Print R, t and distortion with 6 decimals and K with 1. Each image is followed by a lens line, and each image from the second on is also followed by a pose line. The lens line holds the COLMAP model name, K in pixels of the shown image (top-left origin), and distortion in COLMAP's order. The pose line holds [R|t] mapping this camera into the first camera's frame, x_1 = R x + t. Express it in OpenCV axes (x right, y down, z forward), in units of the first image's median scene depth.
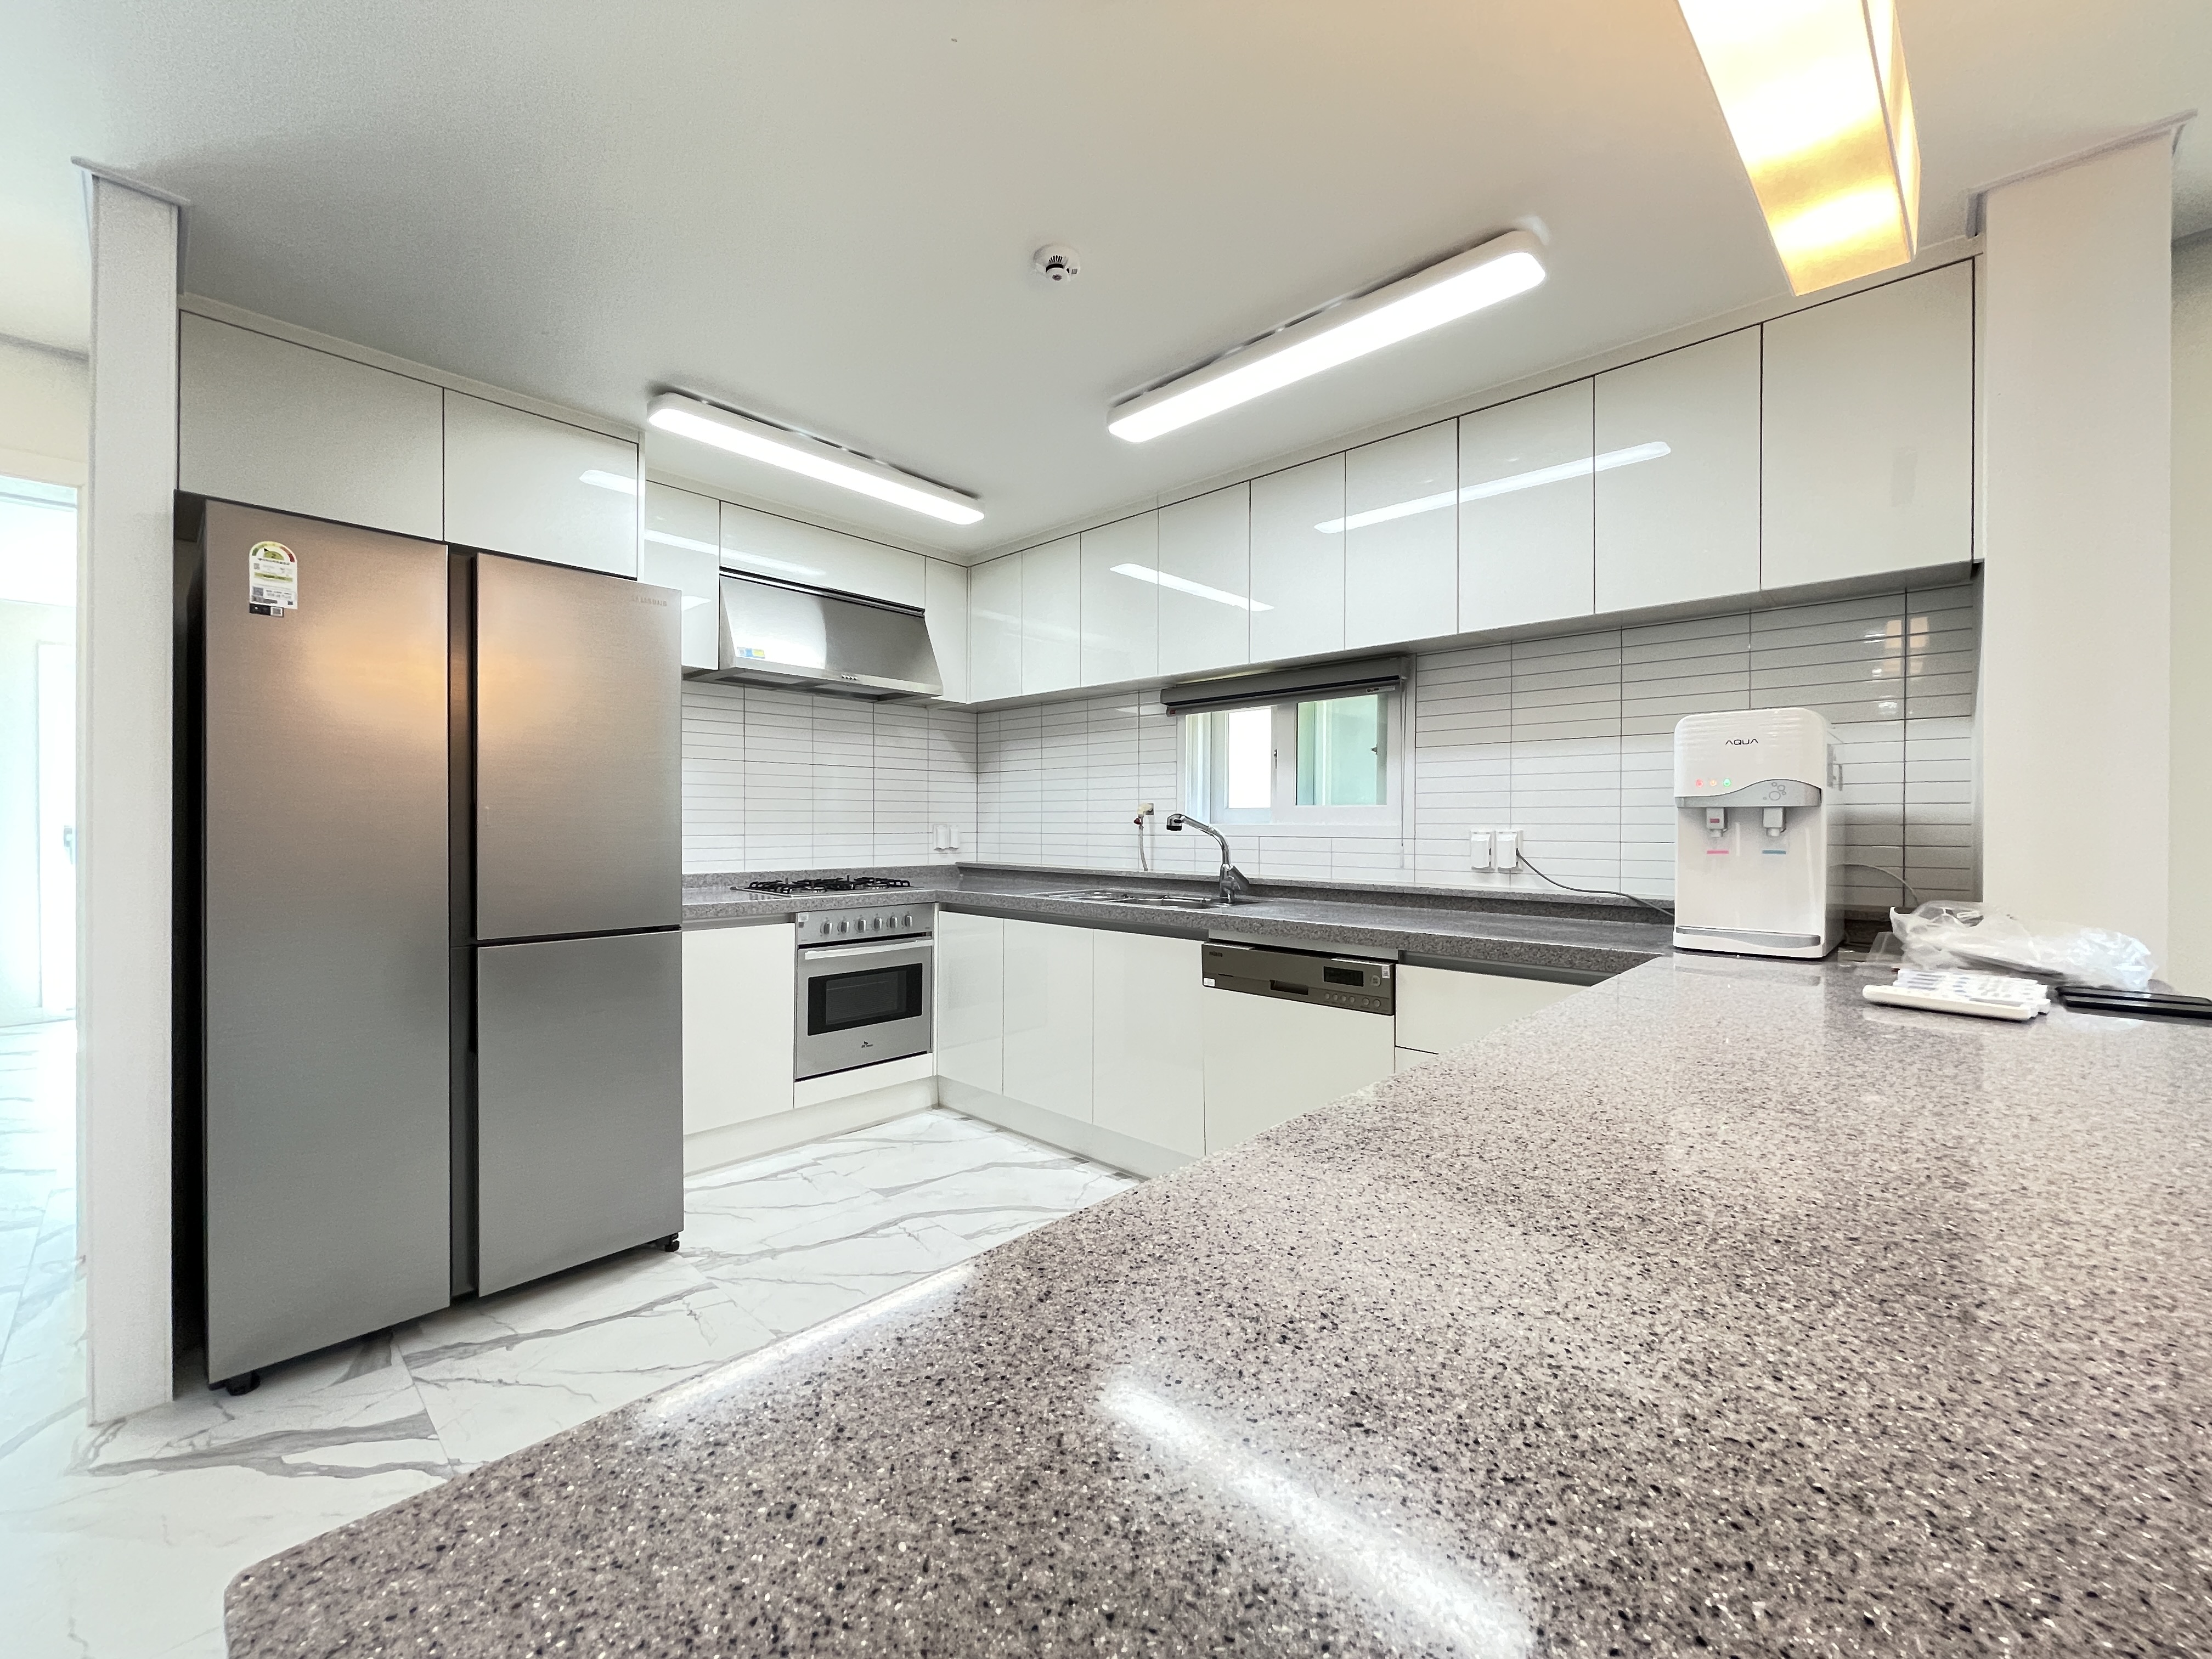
lens RADIAL K [[899.7, 0, 1106.0], [0, 899.7, 829.5], [0, 0, 1]] dist [-0.003017, -0.000139]
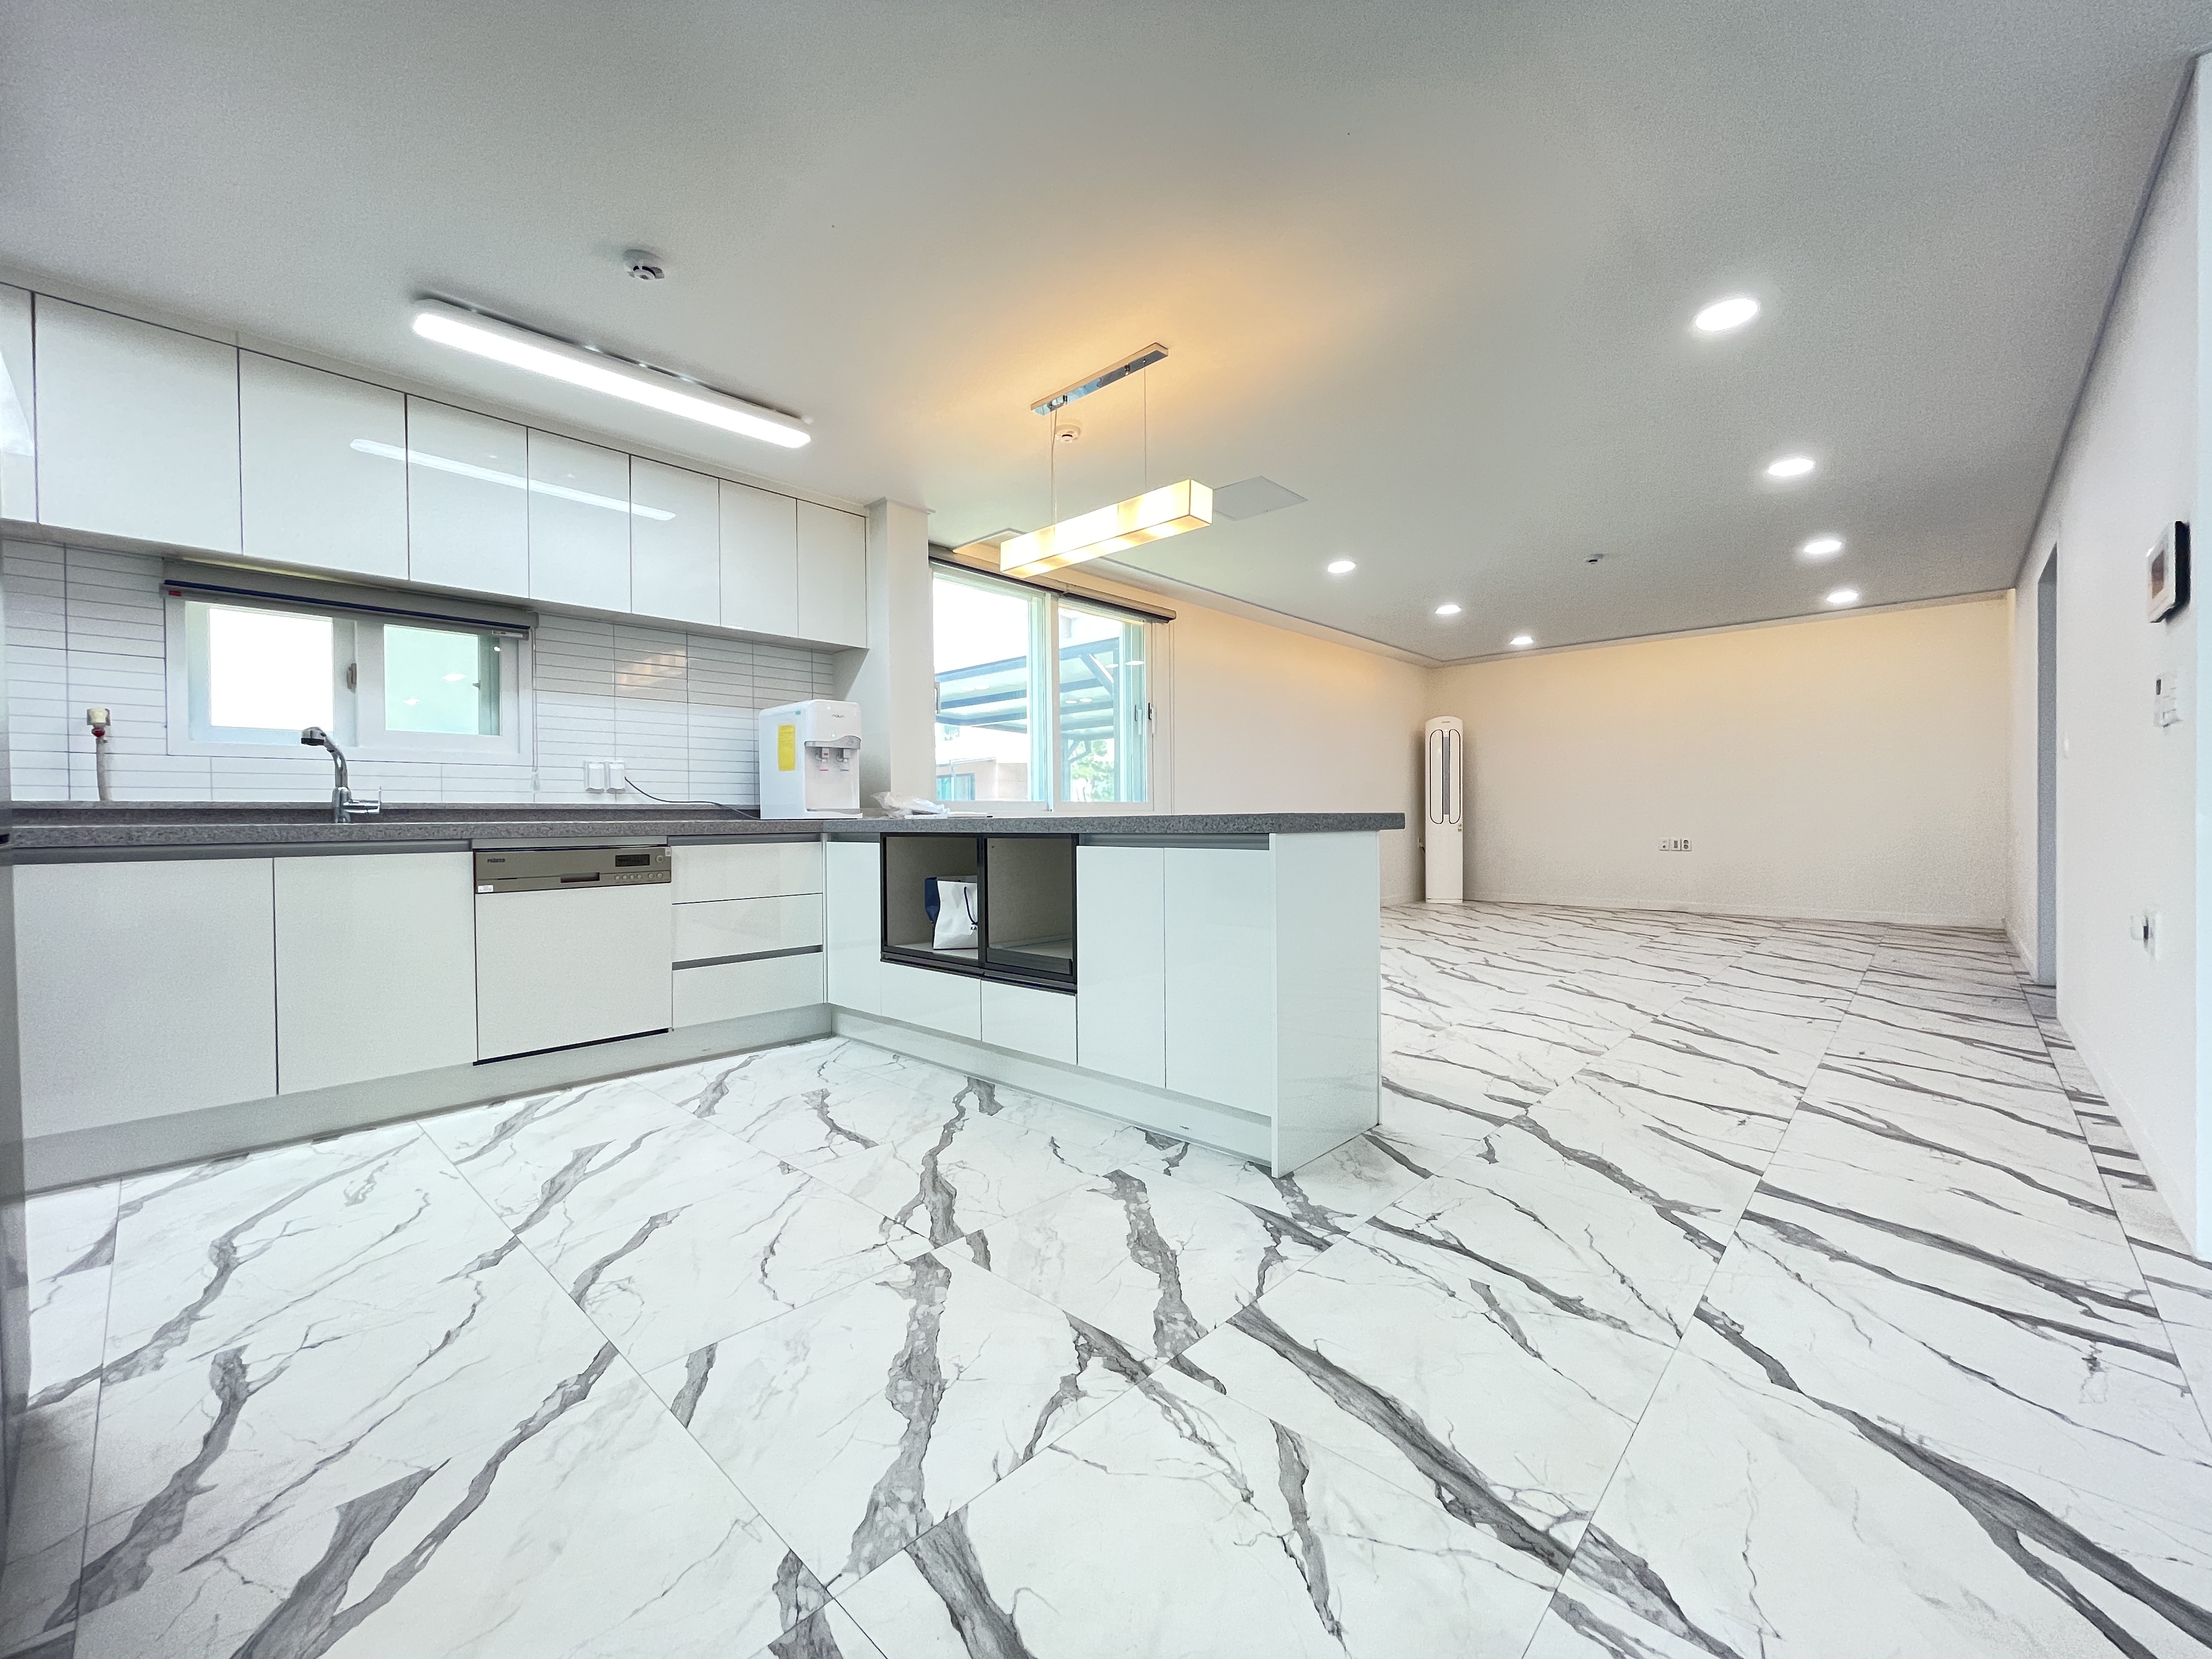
lens RADIAL K [[893.5, 0, 1106.0], [0, 893.5, 829.5], [0, 0, 1]] dist [-0.000358, 0.000147]
pose [[-0.007767, -0.021014, 0.999749, -0.947166], [0.013384, 0.999687, 0.021117, 0.088997], [-0.999880, 0.013544, -0.007483, 0.281851]]
